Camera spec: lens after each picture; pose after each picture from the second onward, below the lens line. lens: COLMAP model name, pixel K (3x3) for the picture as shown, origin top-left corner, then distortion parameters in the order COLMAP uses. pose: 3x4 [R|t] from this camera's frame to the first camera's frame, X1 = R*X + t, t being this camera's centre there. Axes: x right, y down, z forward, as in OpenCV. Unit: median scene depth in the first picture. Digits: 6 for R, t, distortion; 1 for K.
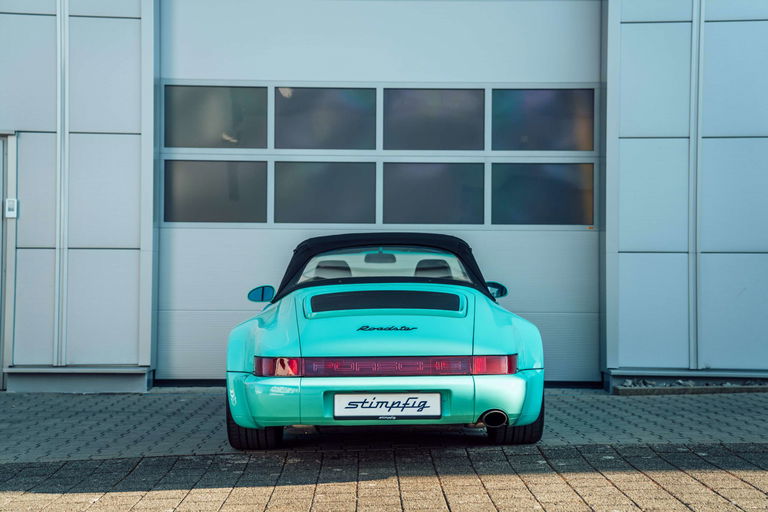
lens RADIAL K [[1157.7, 0, 384.0], [0, 1157.7, 256.0], [0, 0, 1]] dist [0.168717, 0.041196]
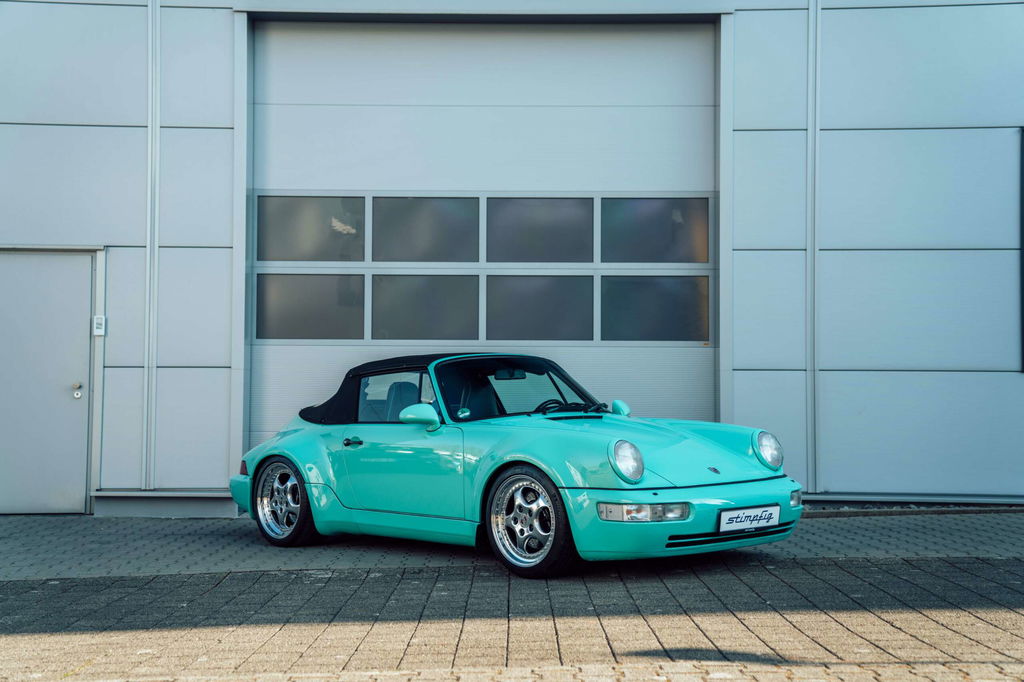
lens RADIAL K [[1437.8, 0, 516.3], [0, 1437.8, 340.1], [0, 0, 1]] dist [0.102476, -0.027883]
pose [[0.999839, -0.001997, -0.017835, 0.045720], [0.001617, 0.999773, -0.021258, -0.002760], [0.017874, 0.021226, 0.999615, -0.178646]]
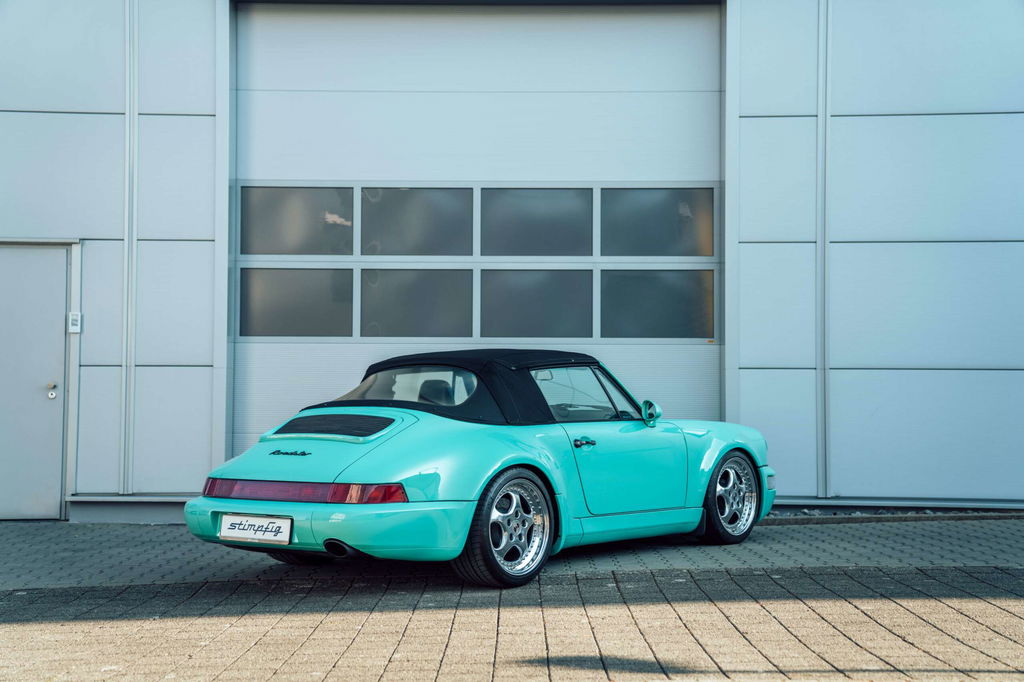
lens RADIAL K [[1486.3, 0, 512.0], [0, 1486.3, 341.0], [0, 0, 1]] dist [0.120733, 0.031155]
pose [[0.999717, -0.002800, -0.023643, 0.052338], [0.002355, 0.999819, -0.018860, -0.003041], [0.023691, 0.018799, 0.999543, -0.163158]]
